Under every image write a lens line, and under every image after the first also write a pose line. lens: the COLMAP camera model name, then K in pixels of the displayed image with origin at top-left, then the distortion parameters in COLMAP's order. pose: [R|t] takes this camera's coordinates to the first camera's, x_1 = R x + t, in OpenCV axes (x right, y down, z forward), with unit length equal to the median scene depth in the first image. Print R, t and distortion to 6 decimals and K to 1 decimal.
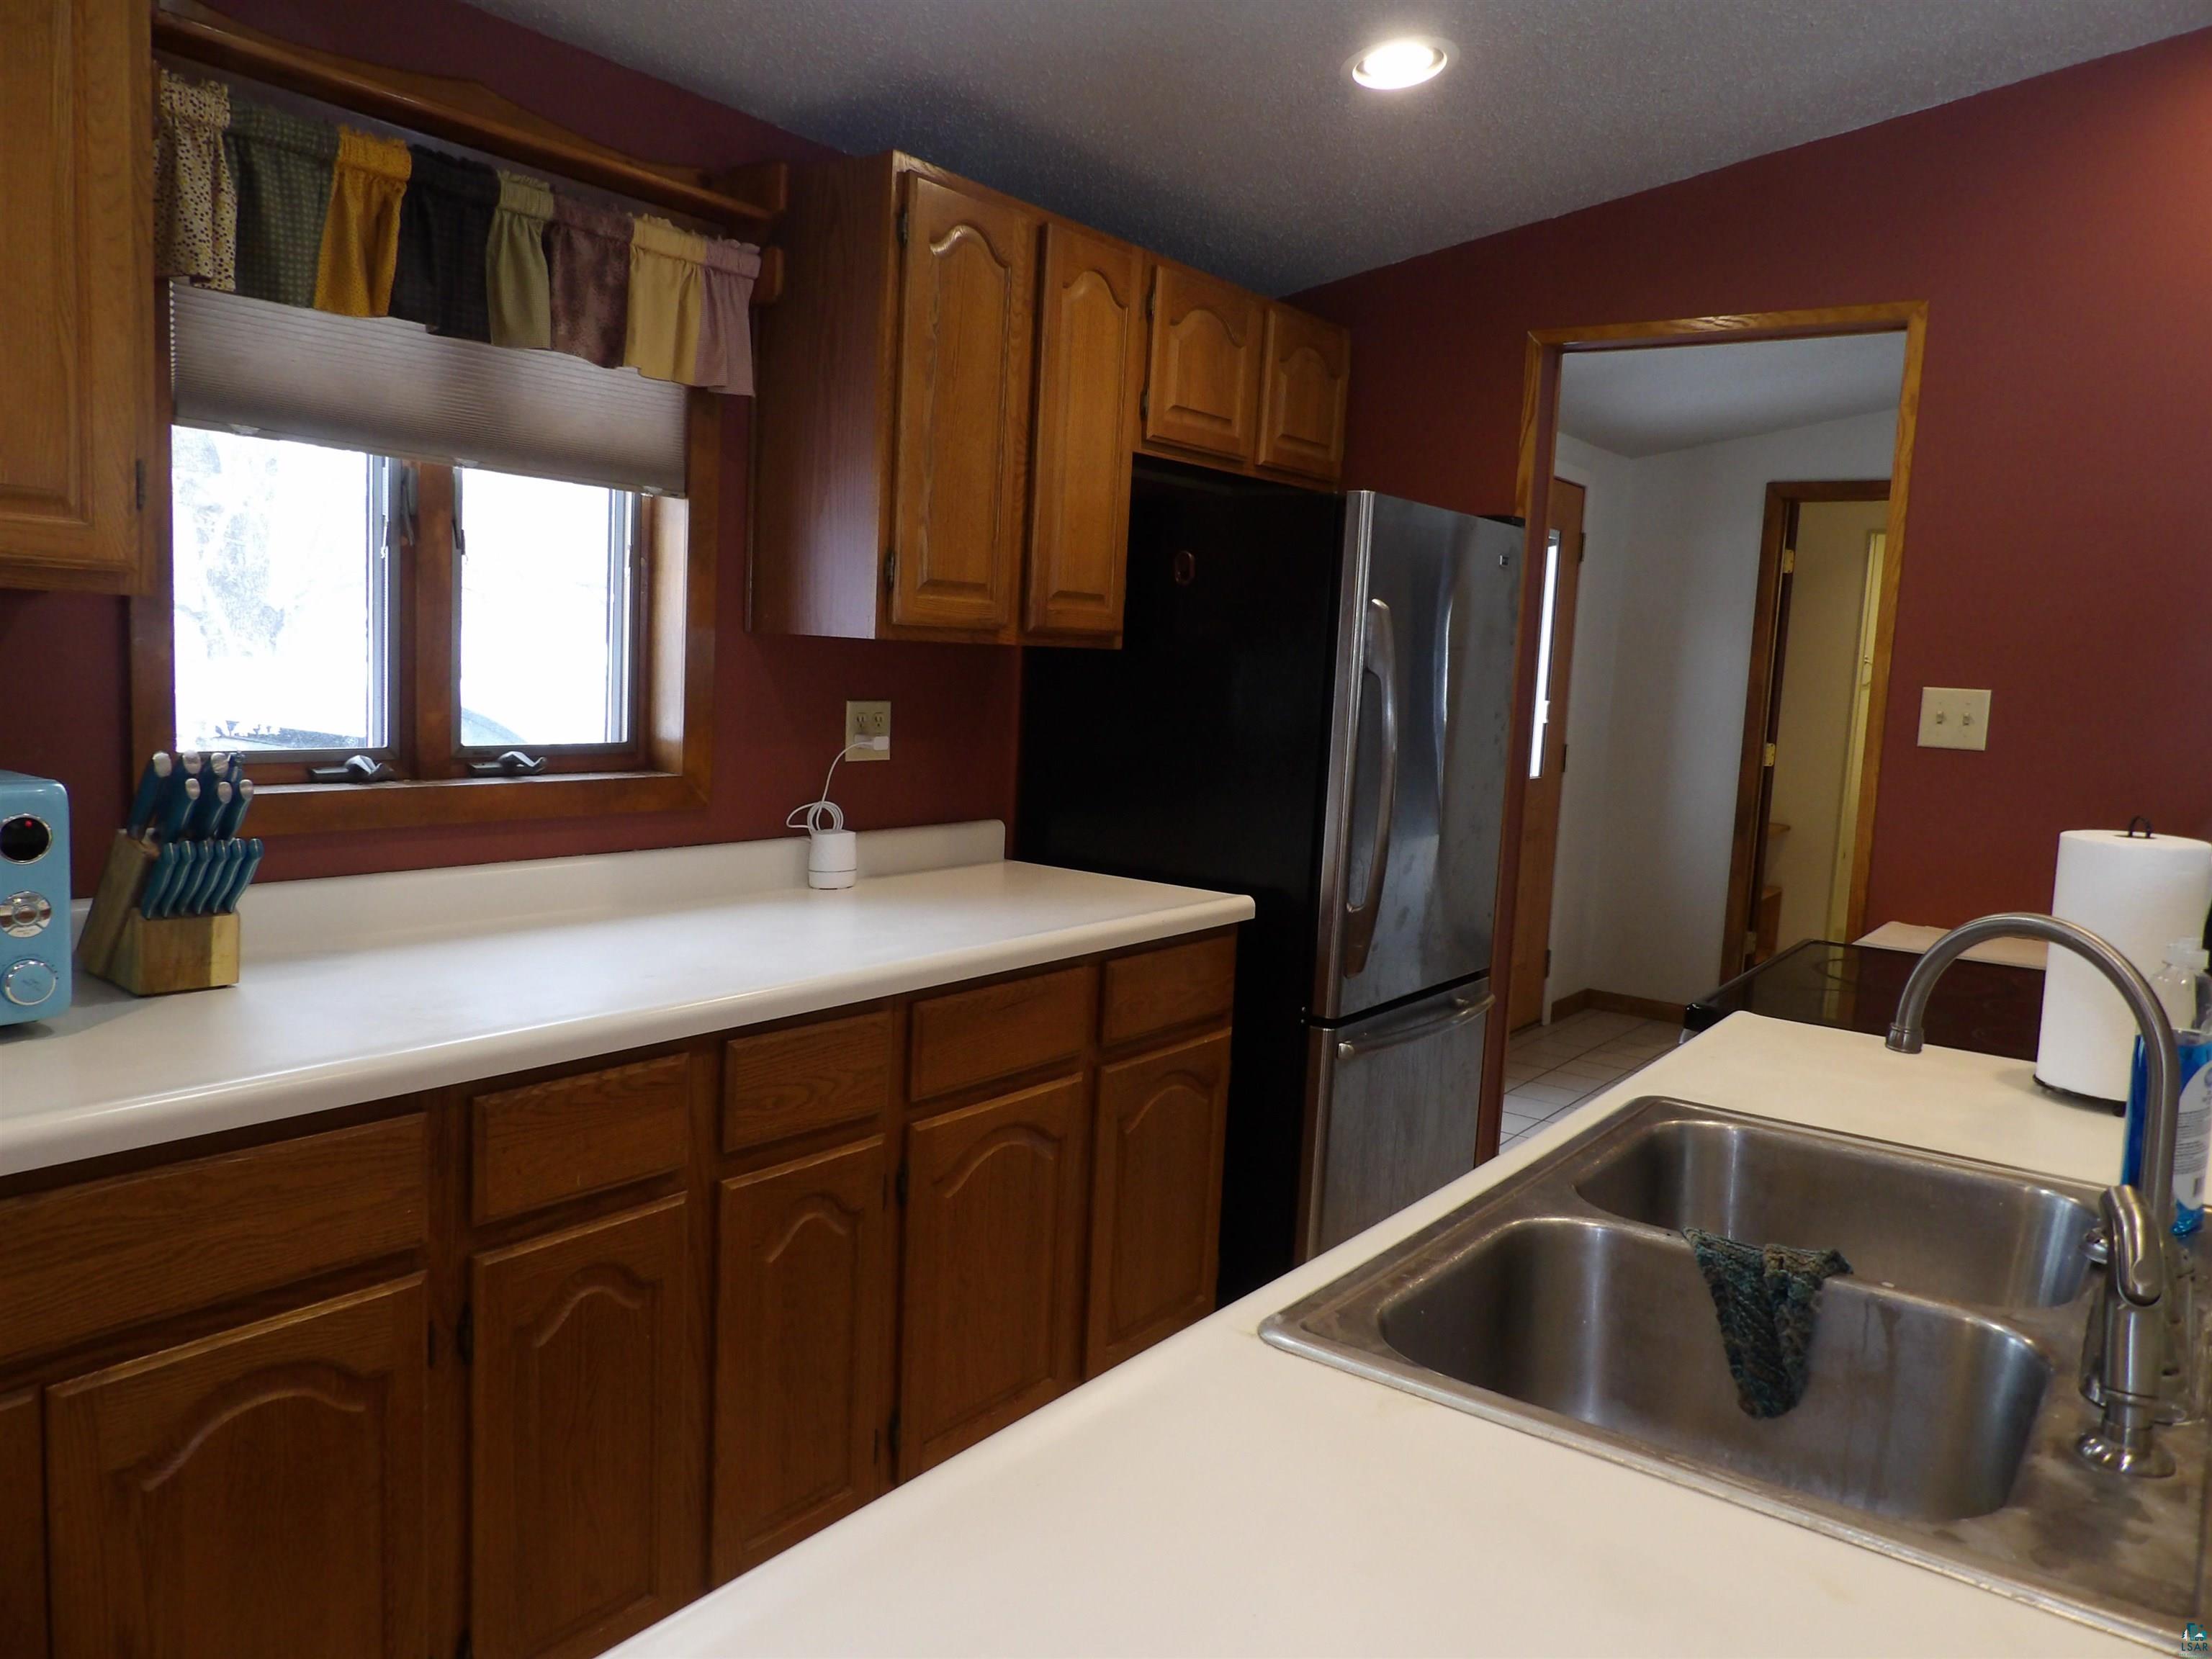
lens RADIAL K [[1583.5, 0, 1081.9], [0, 1583.5, 831.7], [0, 0, 1]] dist [-0.050811, 0.077414]
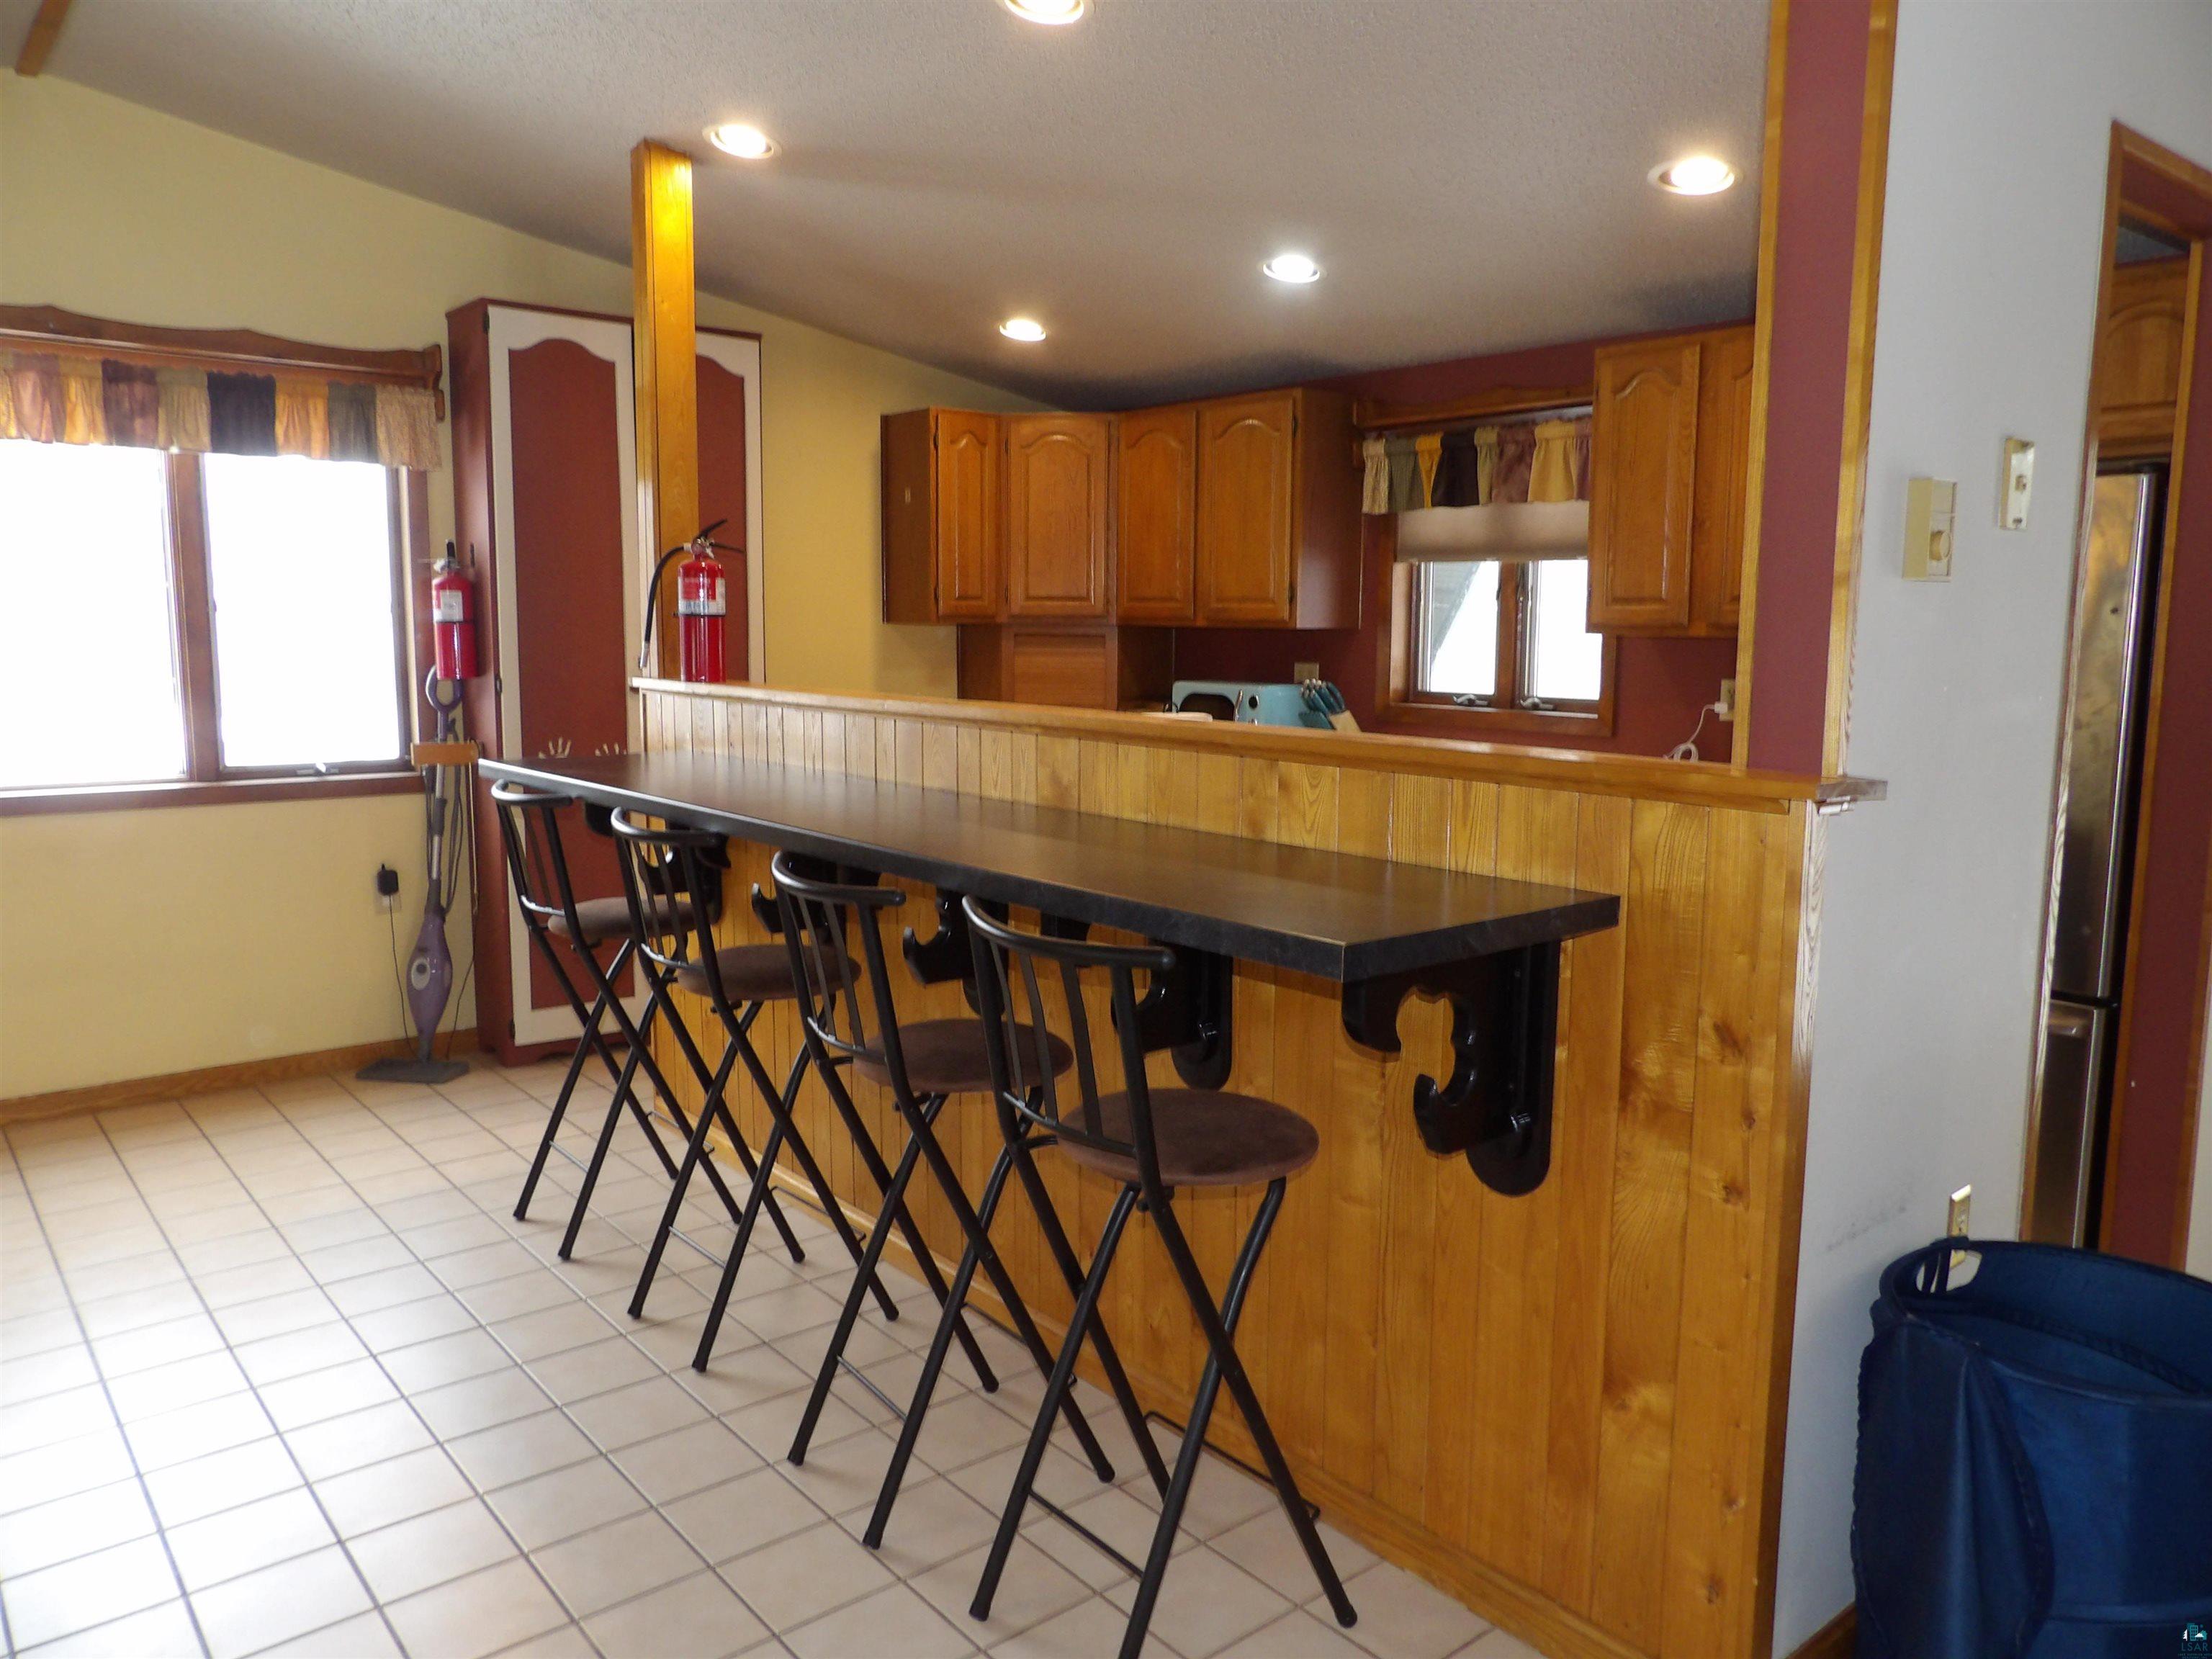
lens RADIAL K [[1583.5, 0, 1081.9], [0, 1583.5, 831.7], [0, 0, 1]] dist [-0.050811, 0.077414]
pose [[-0.257012, 0.078968, -0.963177, 1.524436], [-0.128079, 0.985081, 0.114940, -0.037198], [0.957883, 0.152904, -0.243063, 0.853020]]
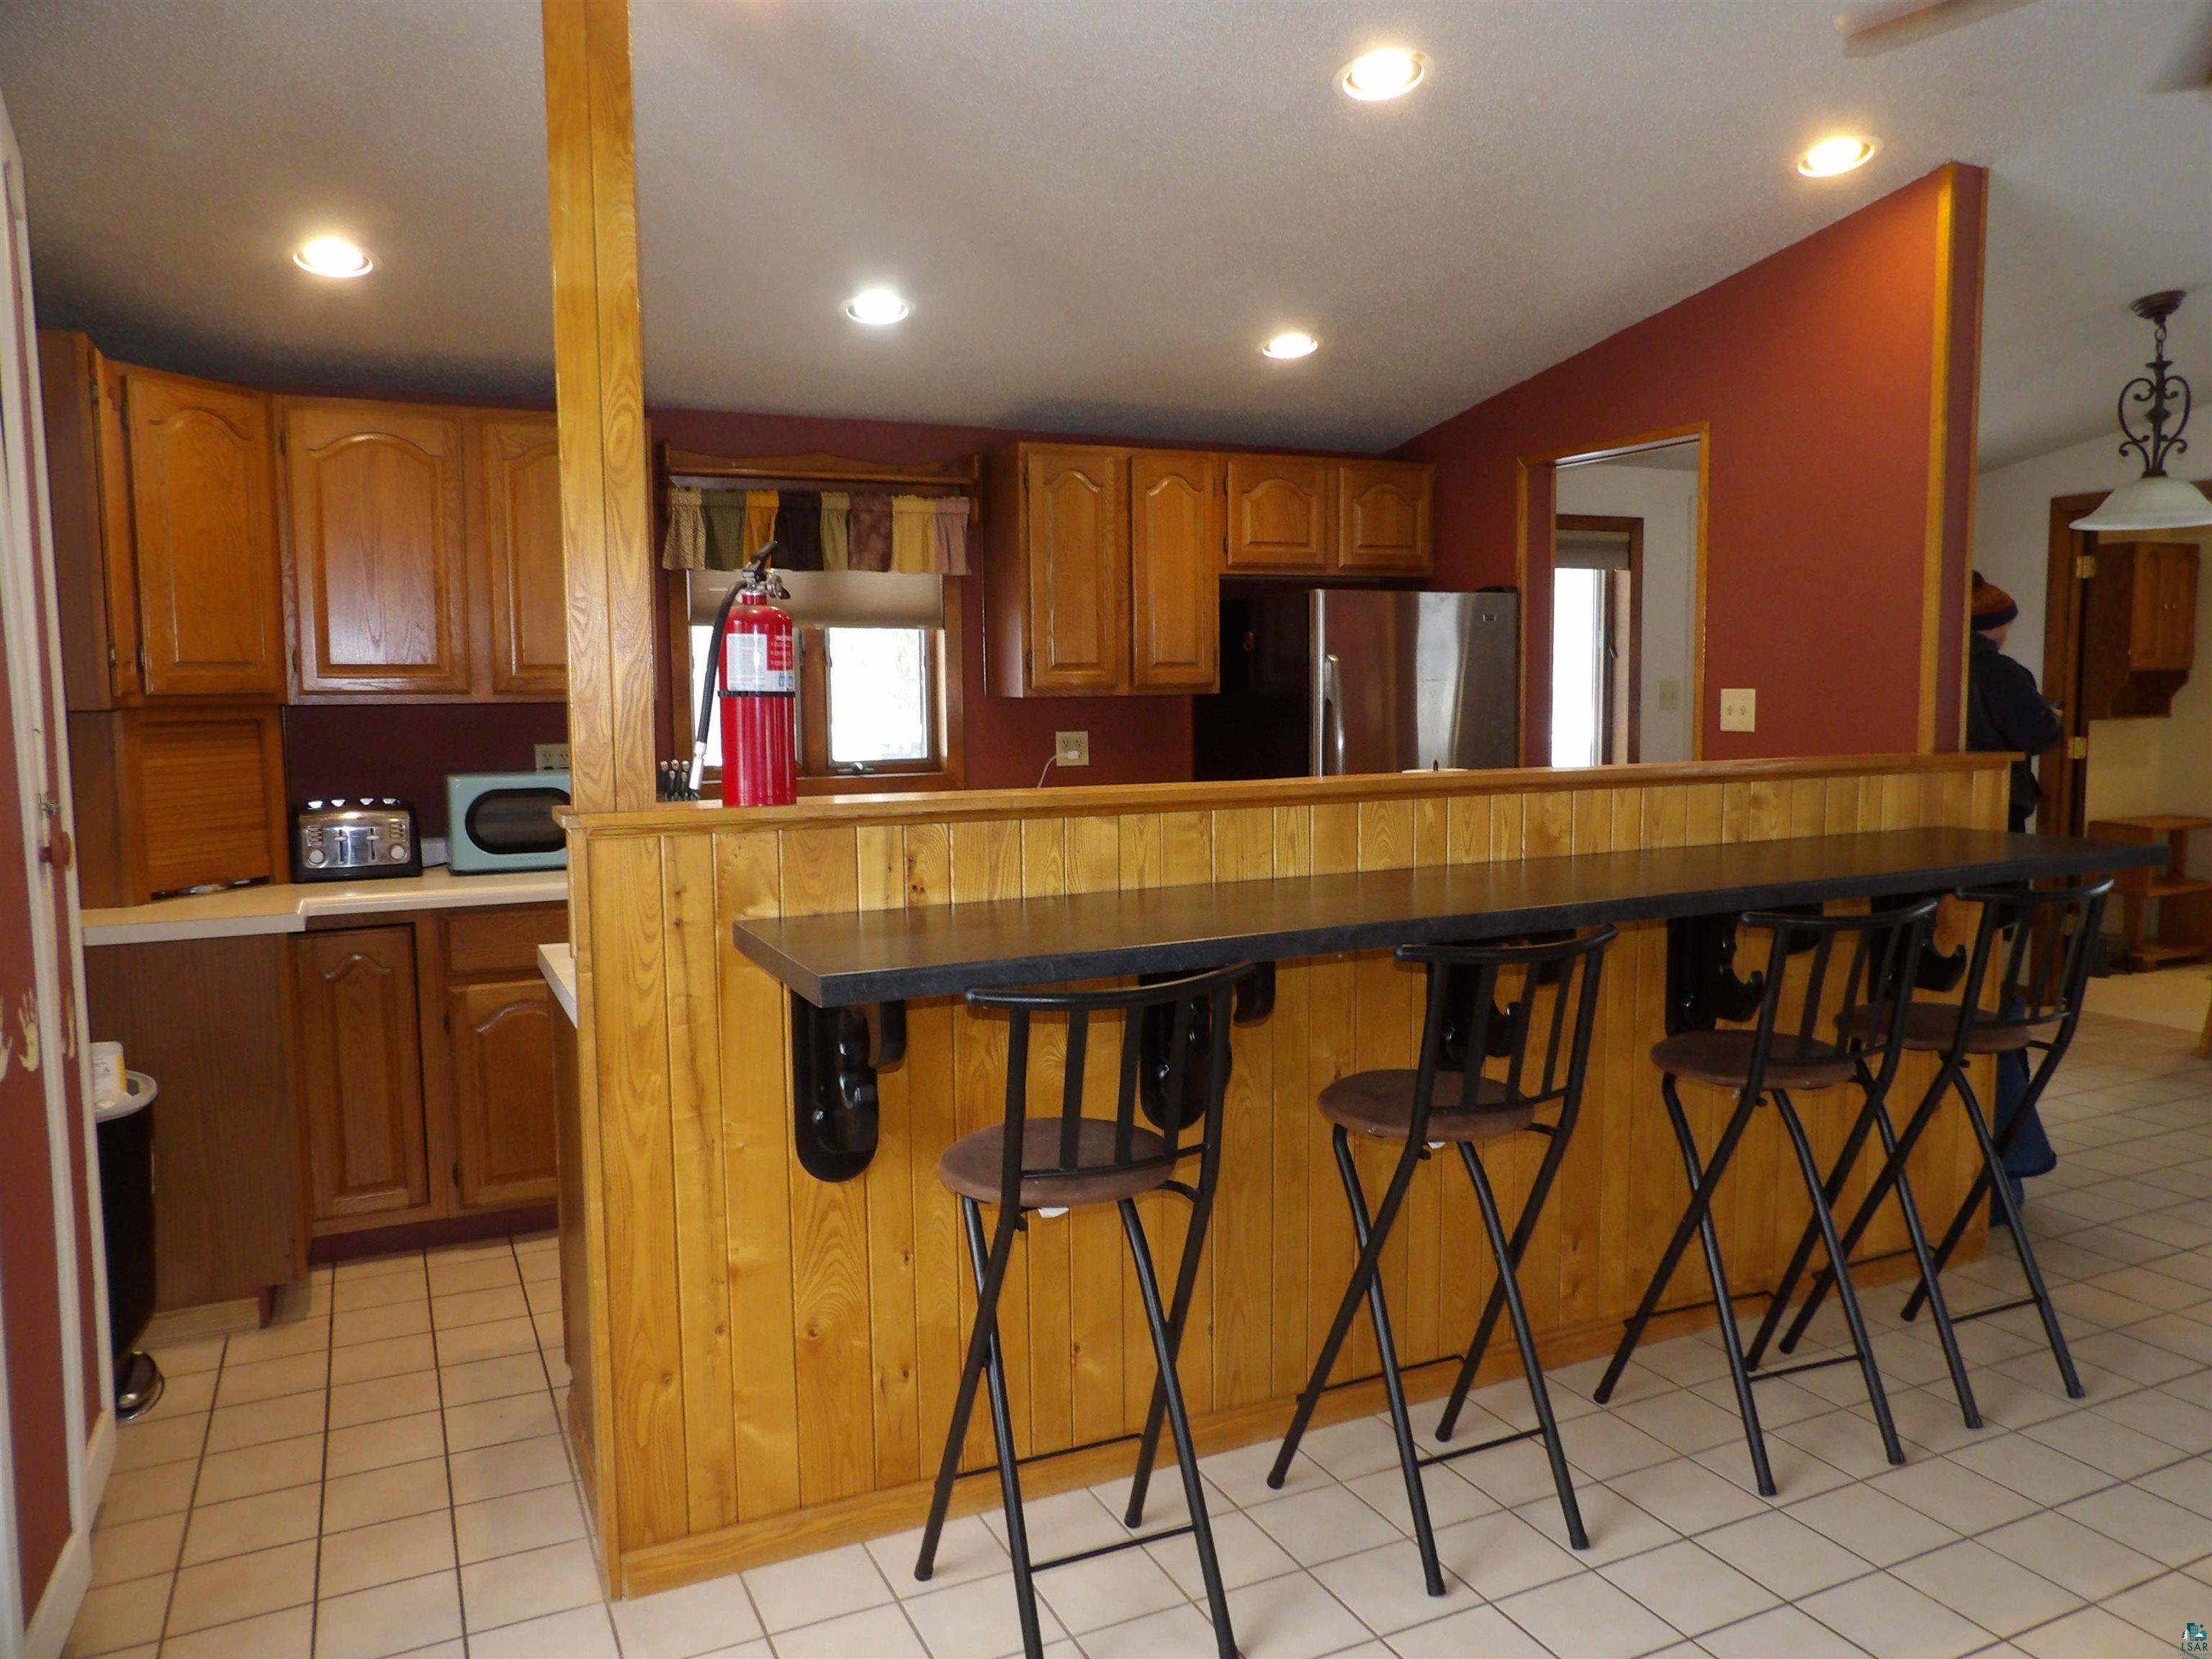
lens RADIAL K [[1583.5, 0, 1081.9], [0, 1583.5, 831.7], [0, 0, 1]] dist [-0.050811, 0.077414]
pose [[0.875522, -0.013034, -0.483002, 0.773599], [-0.000892, 0.999591, -0.028591, 0.084605], [0.483177, 0.025463, 0.875152, -0.563655]]
